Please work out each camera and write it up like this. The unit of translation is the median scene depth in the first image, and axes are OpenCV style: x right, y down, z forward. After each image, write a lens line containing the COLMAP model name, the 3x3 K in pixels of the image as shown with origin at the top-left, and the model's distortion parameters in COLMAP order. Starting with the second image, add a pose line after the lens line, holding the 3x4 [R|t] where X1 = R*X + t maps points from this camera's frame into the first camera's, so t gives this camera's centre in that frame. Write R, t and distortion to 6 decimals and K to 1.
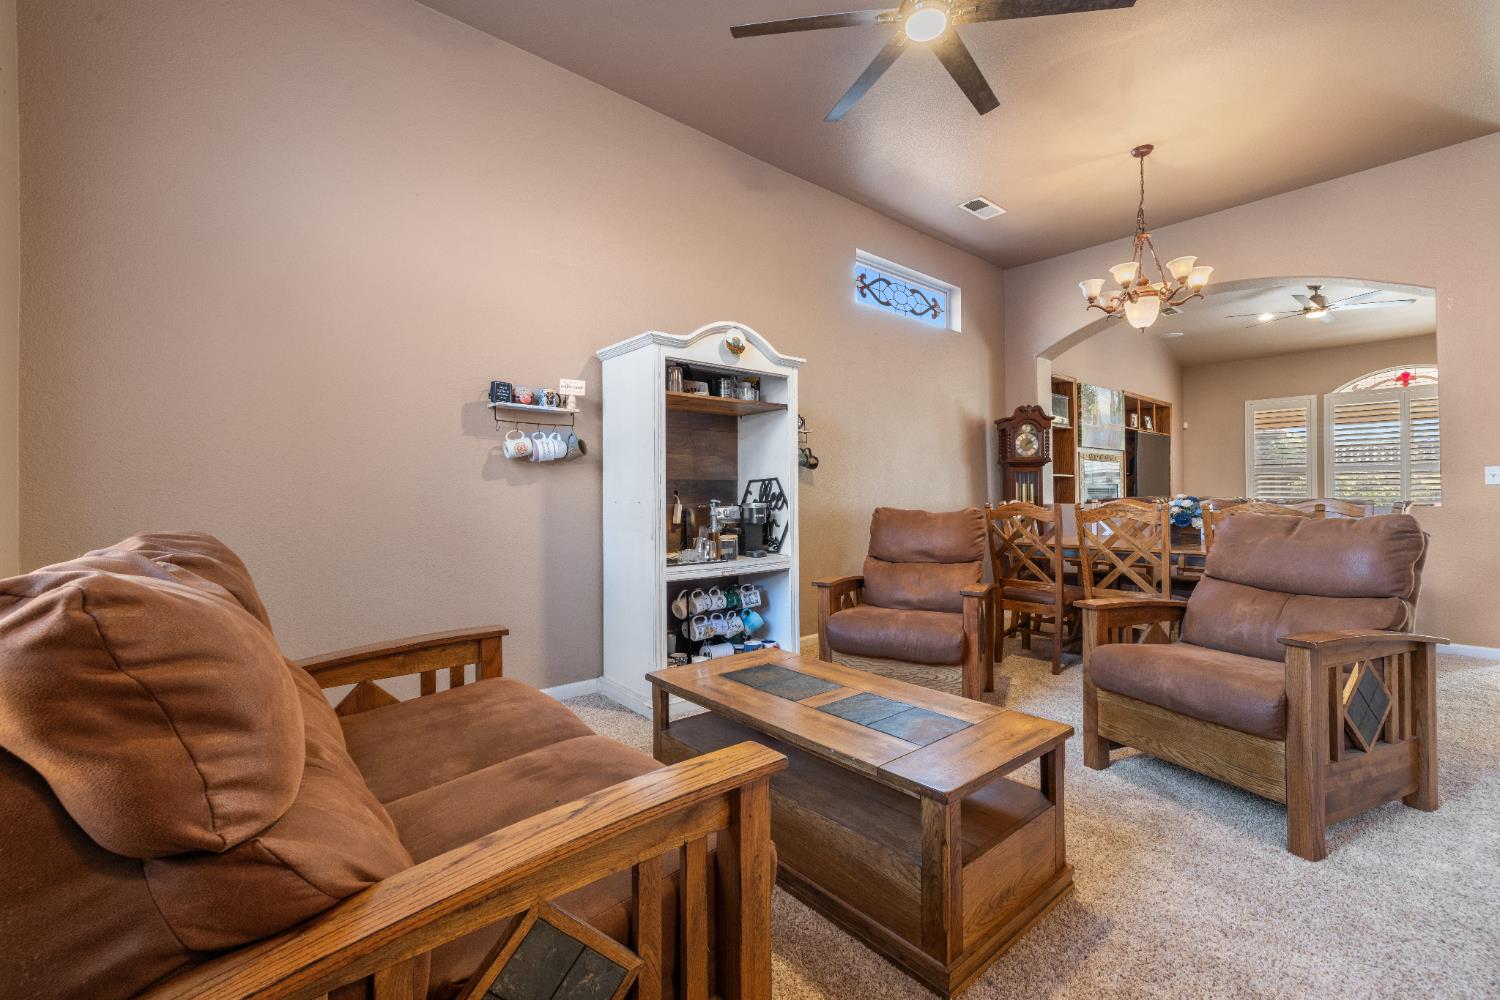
lens RADIAL K [[630.3, 0, 751.4], [0, 630.3, 503.6], [0, 0, 1]] dist [-0.004301, -0.000257]
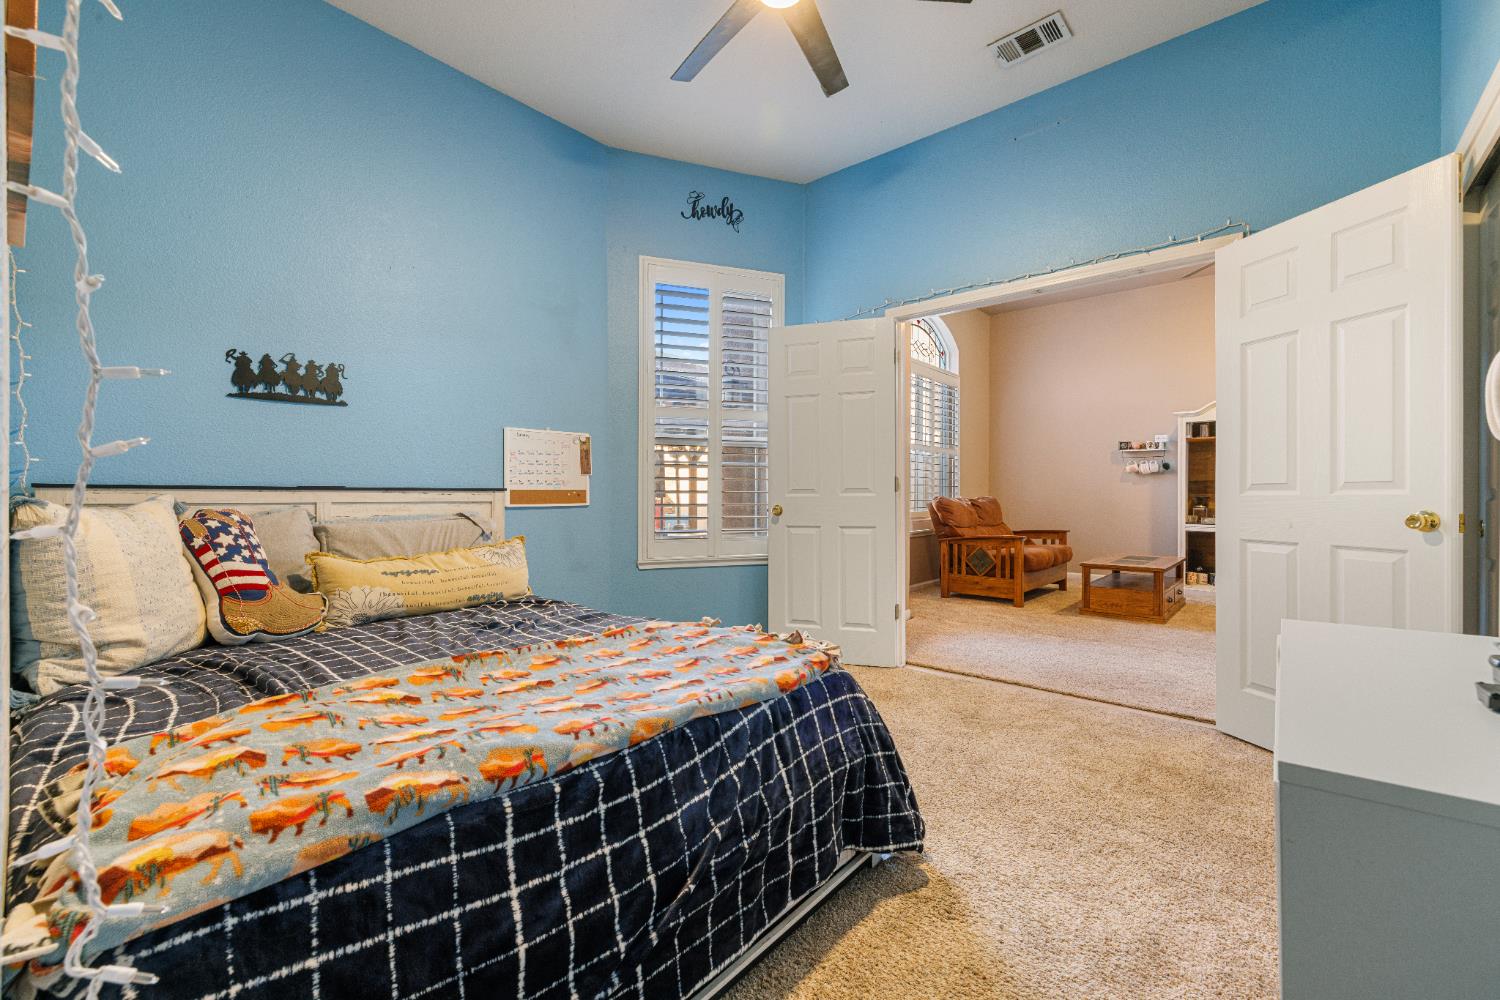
lens RADIAL K [[630.3, 0, 749.6], [0, 630.3, 497.9], [0, 0, 1]] dist [-0.004301, -0.000257]
pose [[0.161895, 0.002716, -0.986804, 1.670373], [0.006390, 0.999972, 0.003801, 0.001901], [0.986787, -0.006921, 0.161873, -0.761612]]
